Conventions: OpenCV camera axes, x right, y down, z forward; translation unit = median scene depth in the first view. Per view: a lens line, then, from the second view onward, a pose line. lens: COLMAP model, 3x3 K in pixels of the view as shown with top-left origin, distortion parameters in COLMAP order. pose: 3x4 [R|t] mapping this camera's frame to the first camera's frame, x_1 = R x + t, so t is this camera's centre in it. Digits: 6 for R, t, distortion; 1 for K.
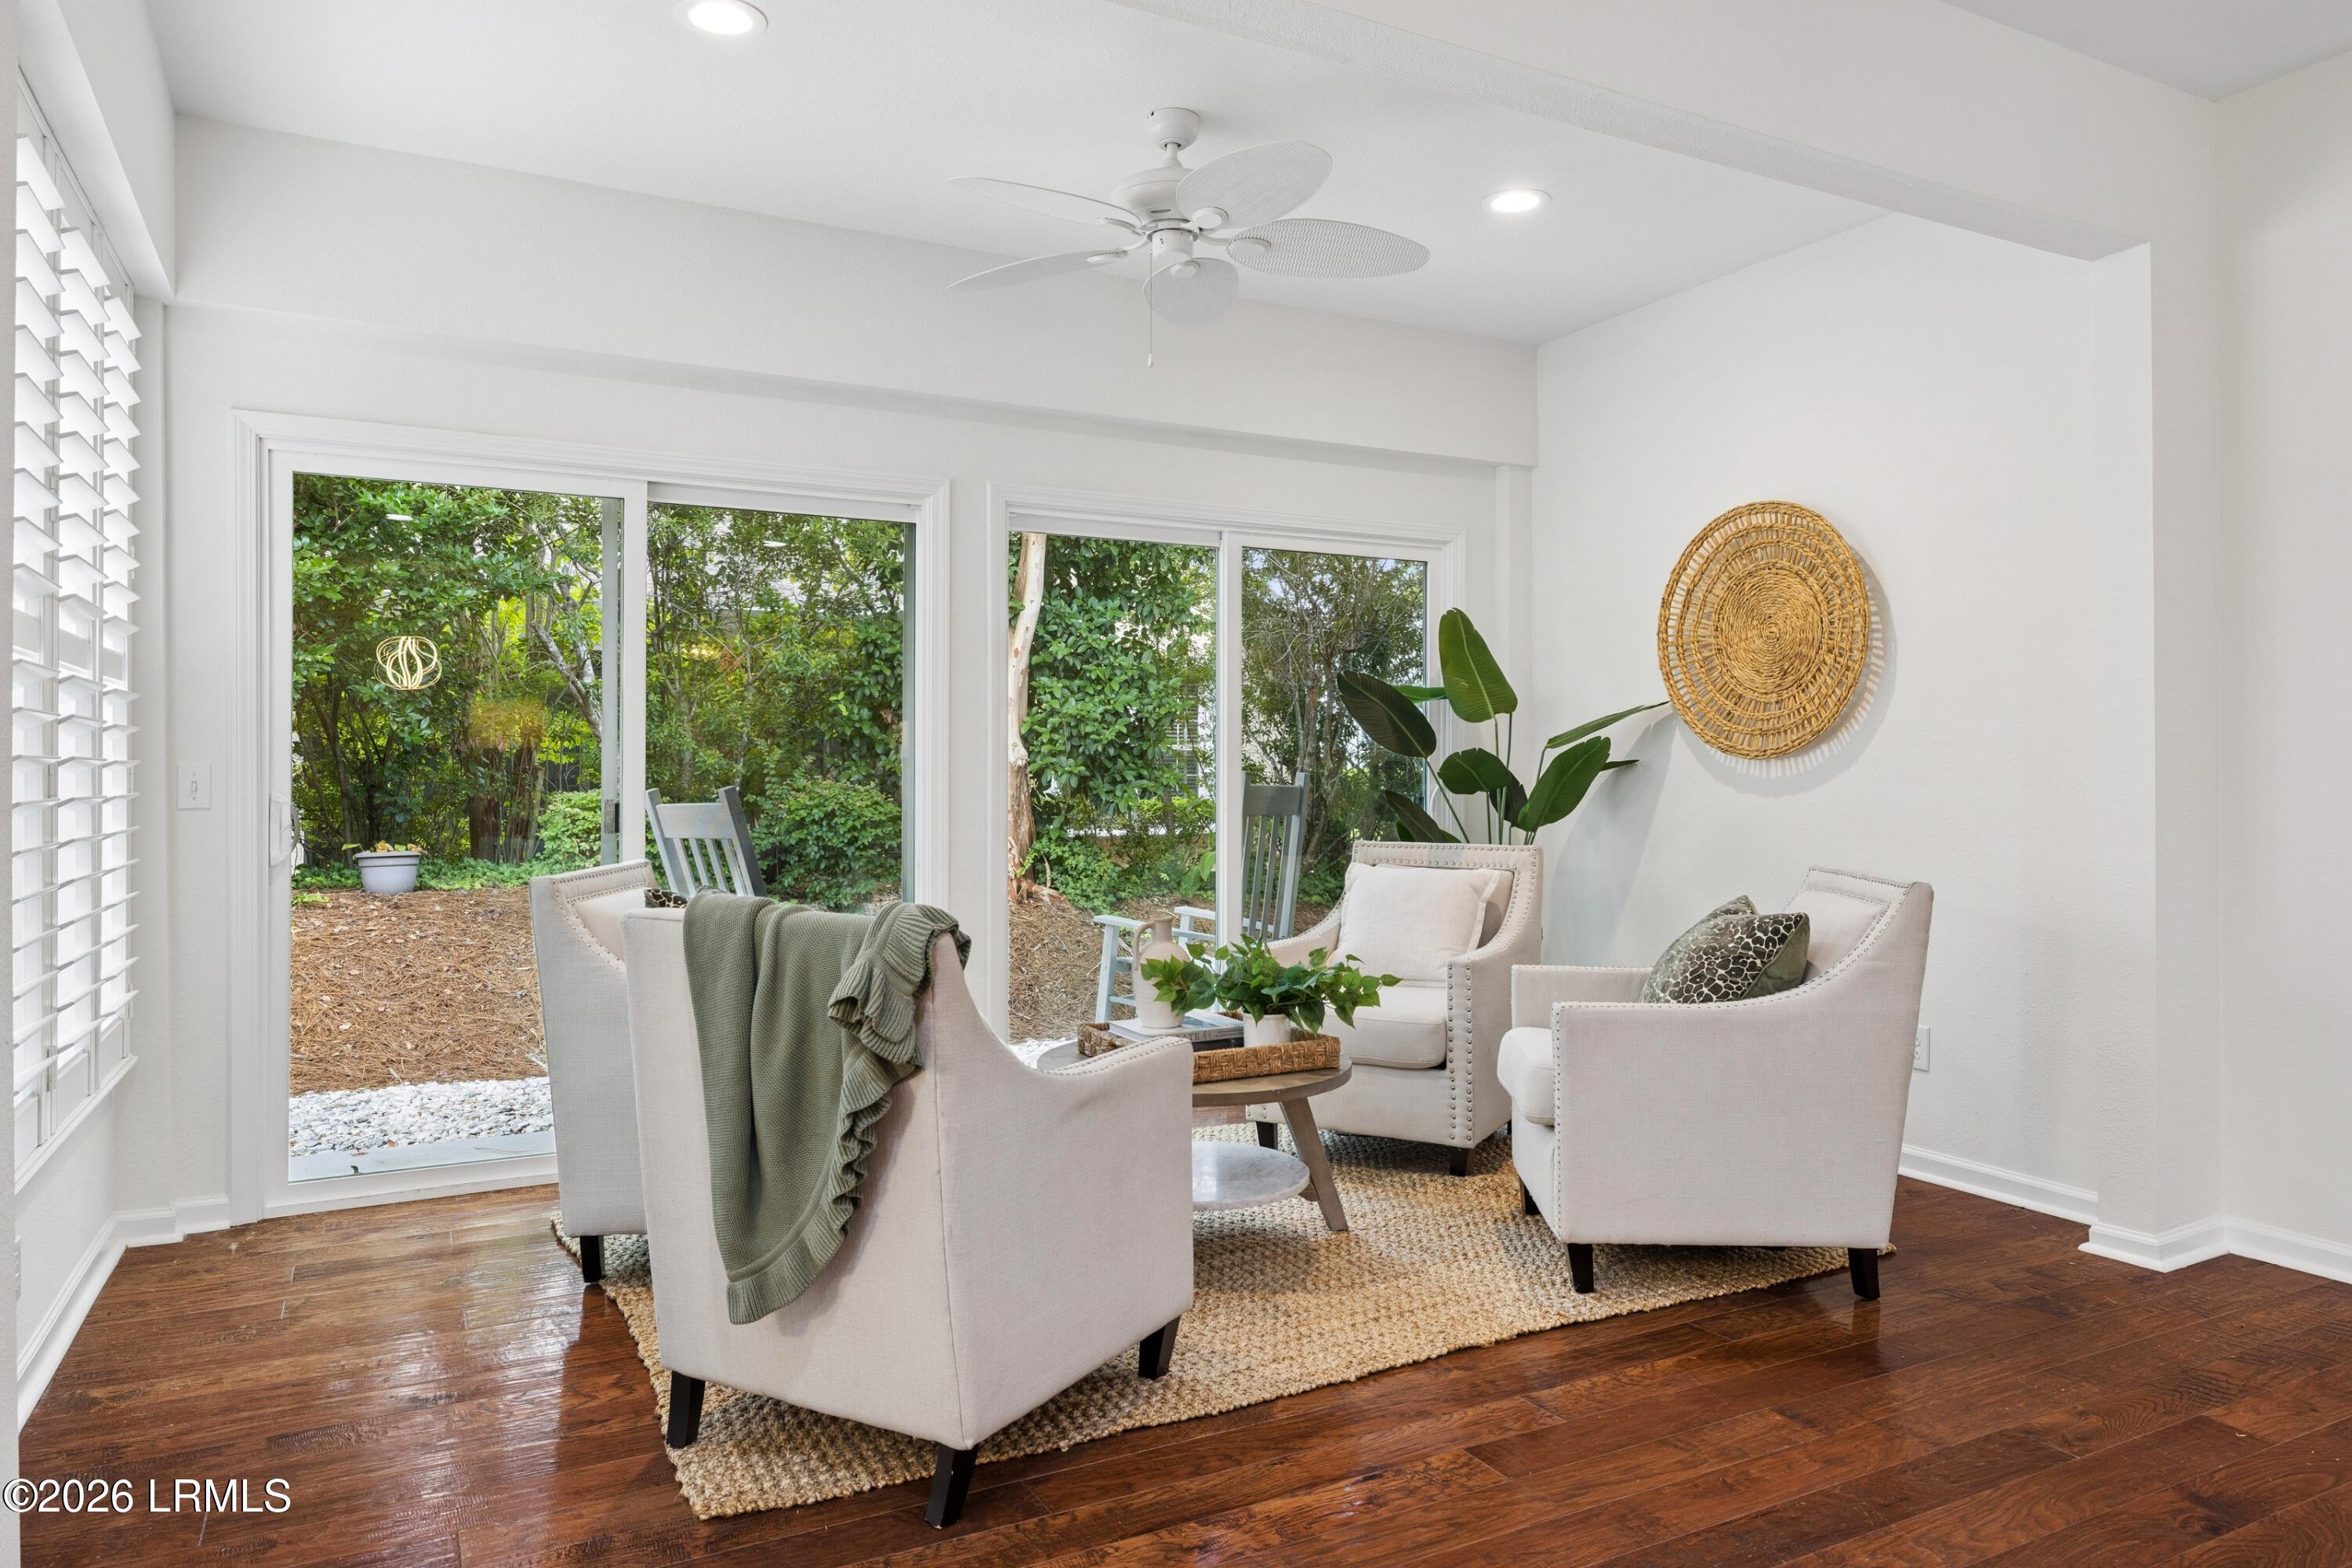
lens RADIAL K [[1493.6, 0, 1164.7], [0, 1493.6, 765.8], [0, 0, 1]] dist [-0.002098, -0.000151]
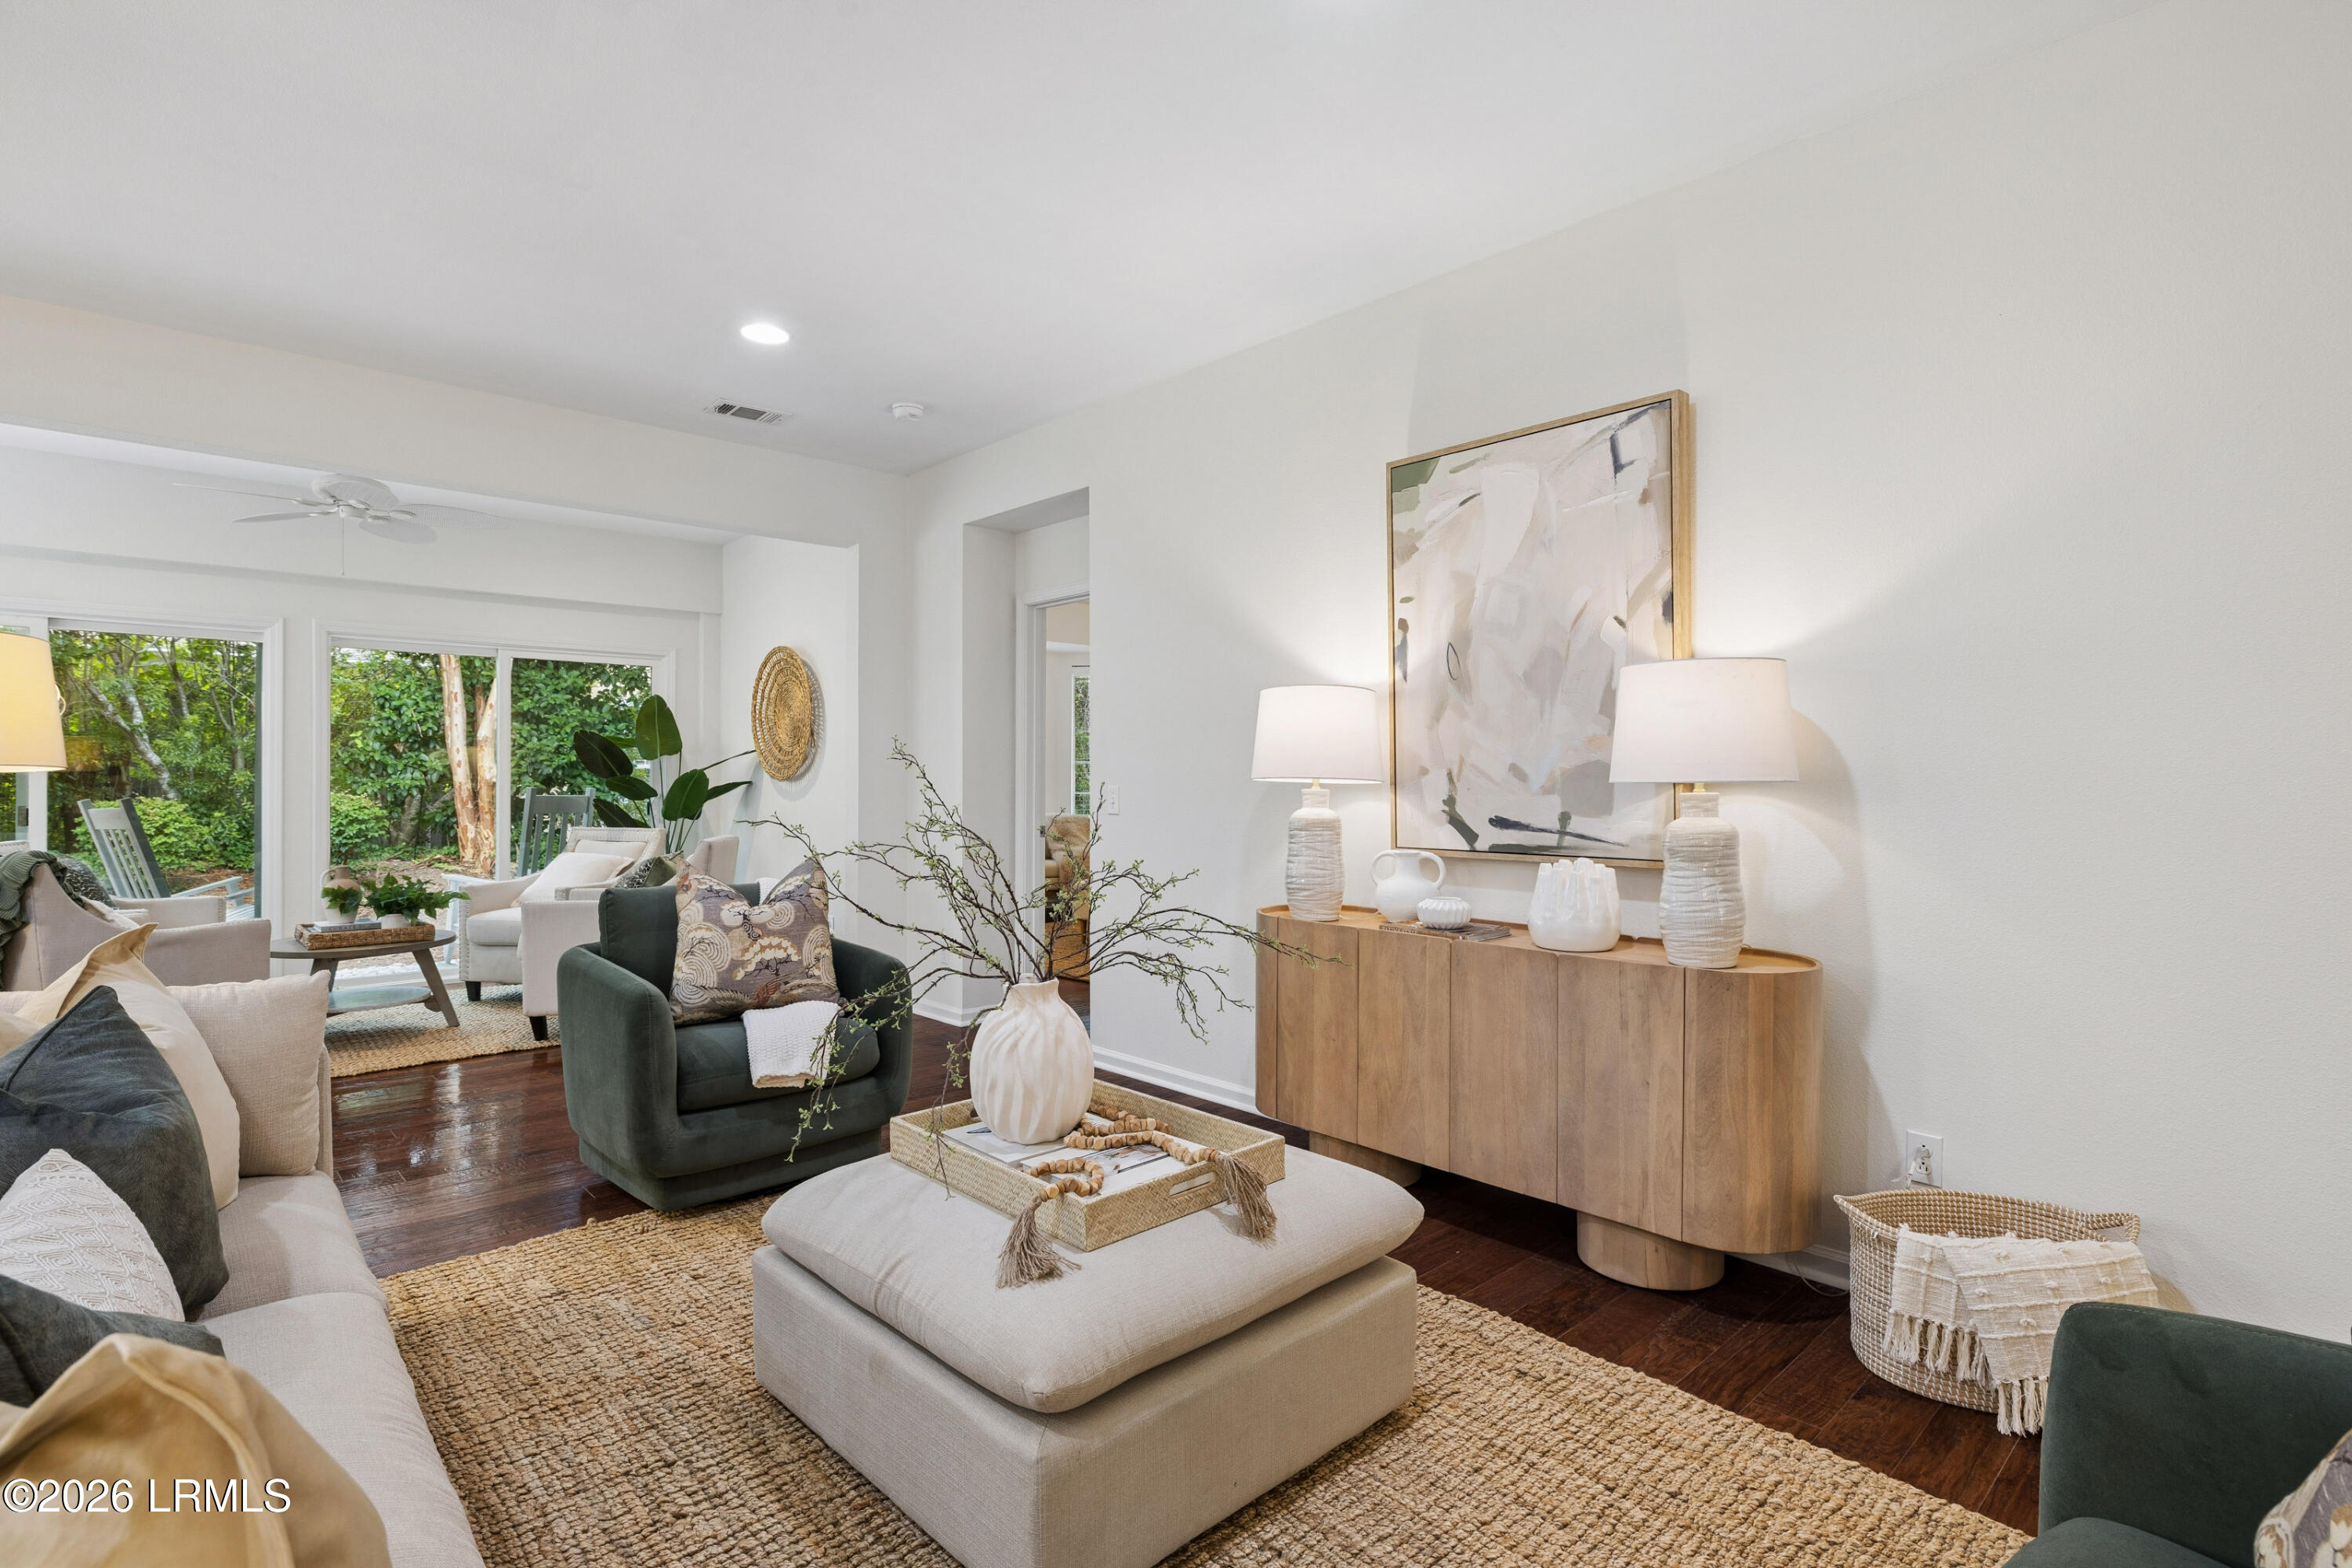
lens RADIAL K [[1143.1, 0, 1181.3], [0, 1143.1, 778.4], [0, 0, 1]] dist [-0.001572, -0.000049]
pose [[0.964419, 0.001111, 0.264375, 0.539164], [-0.001257, 0.999999, 0.000382, -0.010051], [-0.264375, -0.000701, 0.964420, -0.573665]]
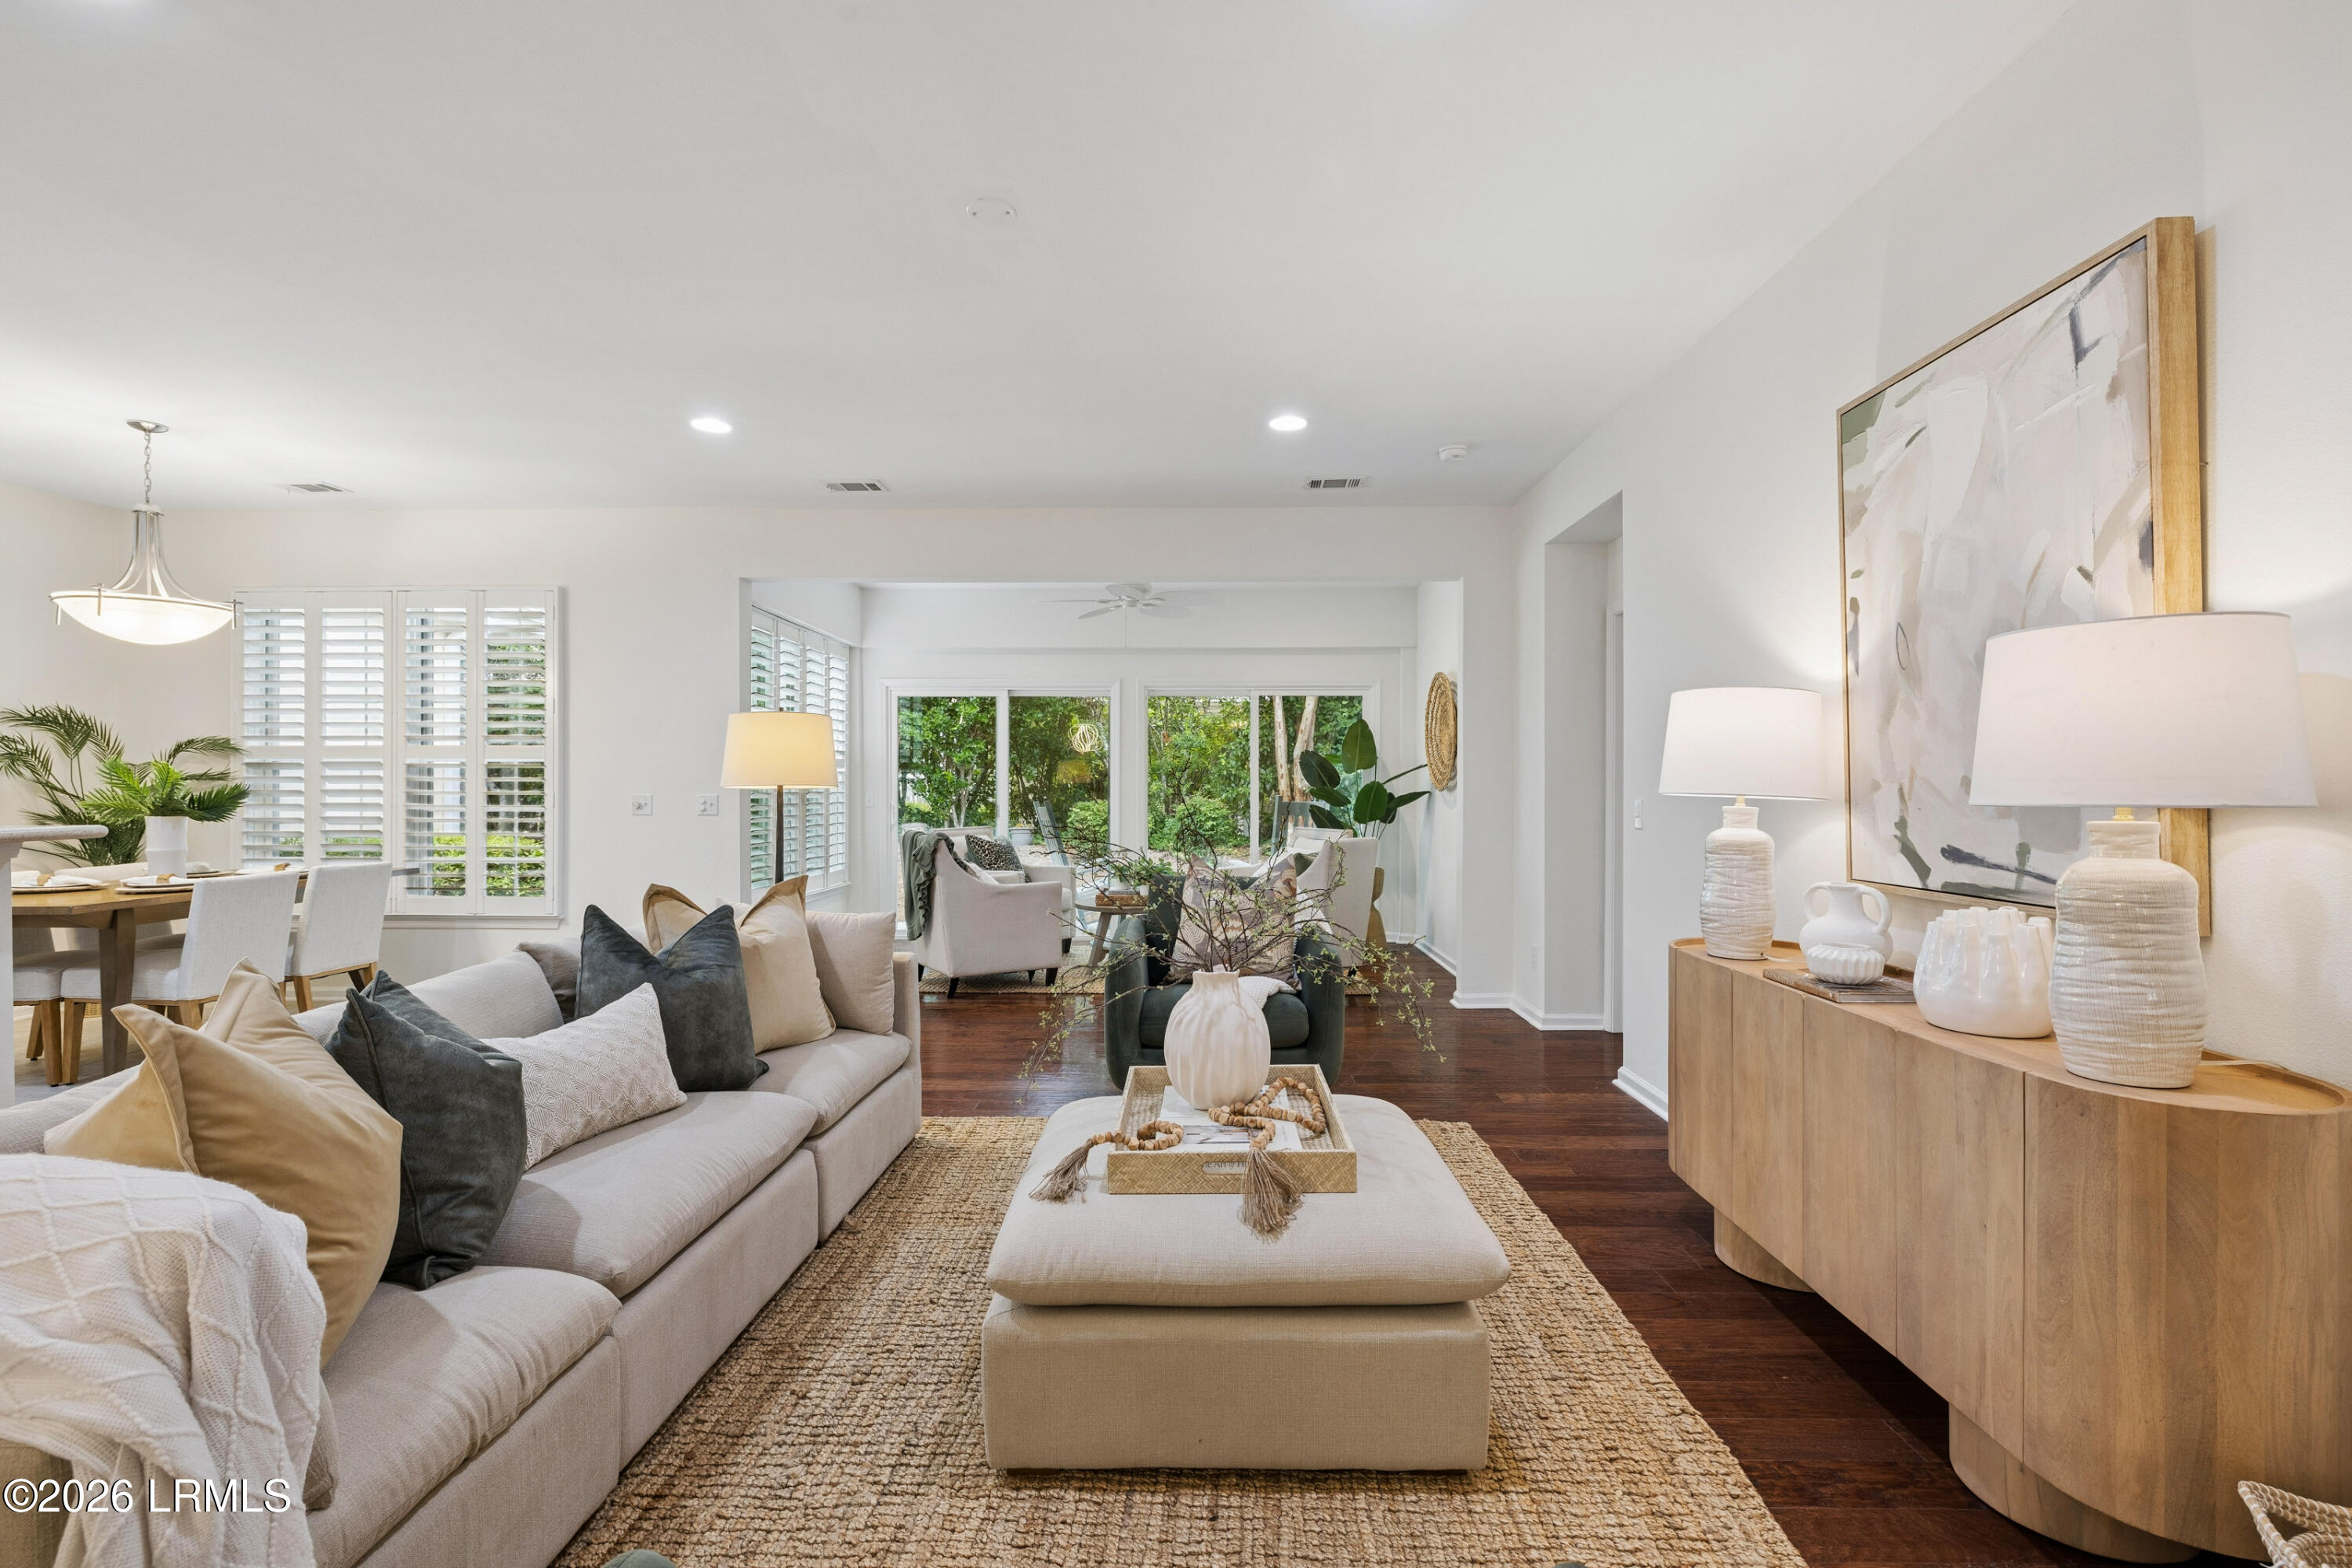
lens RADIAL K [[1060.2, 0, 1180.1], [0, 1060.2, 784.9], [0, 0, 1]] dist [-0.003416, 0.000756]
pose [[0.876119, 0.000618, -0.482095, 0.862410], [-0.000353, 1.000000, 0.000640, -0.015884], [0.482095, -0.000390, 0.876119, -0.553224]]
